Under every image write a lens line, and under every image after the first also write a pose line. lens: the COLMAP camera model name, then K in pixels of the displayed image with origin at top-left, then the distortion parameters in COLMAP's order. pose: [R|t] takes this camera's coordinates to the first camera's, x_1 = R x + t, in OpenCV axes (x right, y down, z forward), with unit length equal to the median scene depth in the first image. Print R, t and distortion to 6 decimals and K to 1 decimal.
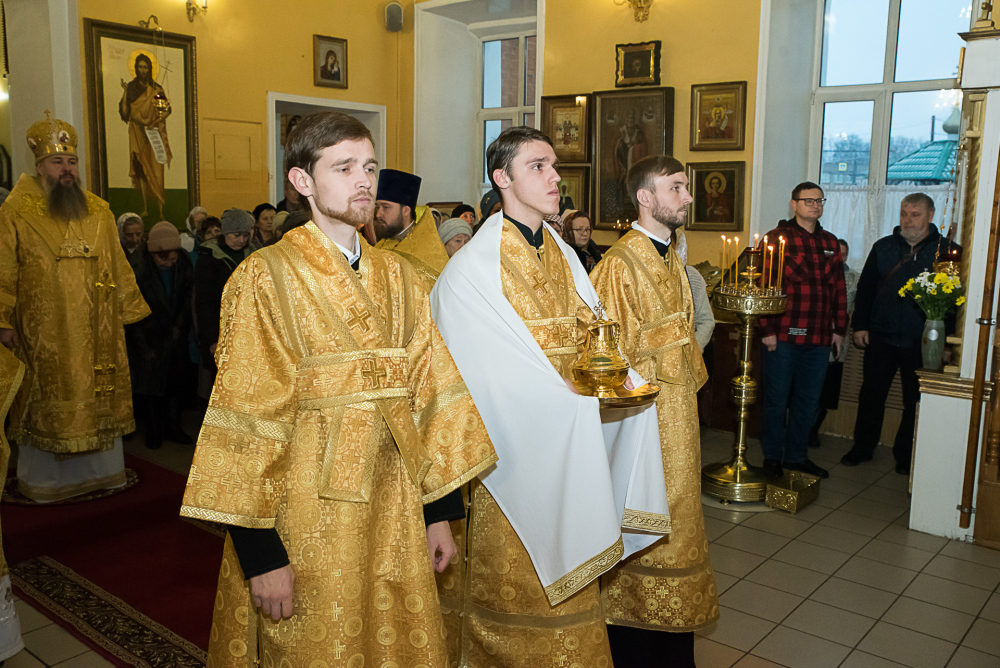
lens RADIAL K [[869.6, 0, 503.8], [0, 869.6, 339.8], [0, 0, 1]] dist [-0.085131, 0.110875]
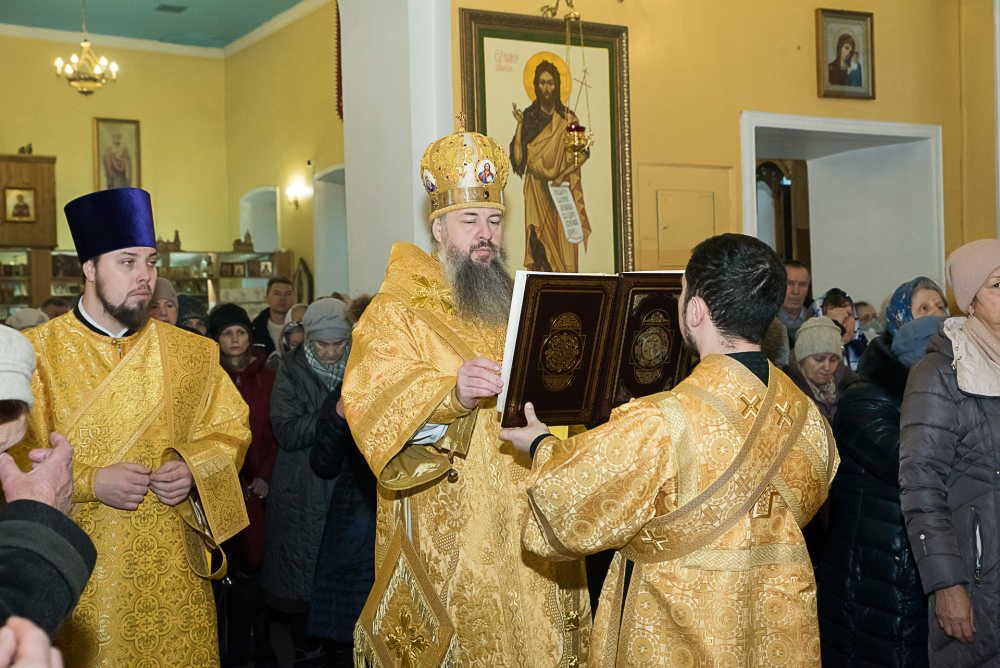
lens RADIAL K [[1328.8, 0, 498.7], [0, 1328.8, 329.1], [0, 0, 1]] dist [0.107282, -0.010875]
pose [[0.938483, -0.044128, -0.342494, -0.142179], [-0.010969, 0.987492, -0.157288, -0.006439], [0.345151, 0.151369, 0.926260, 0.161276]]
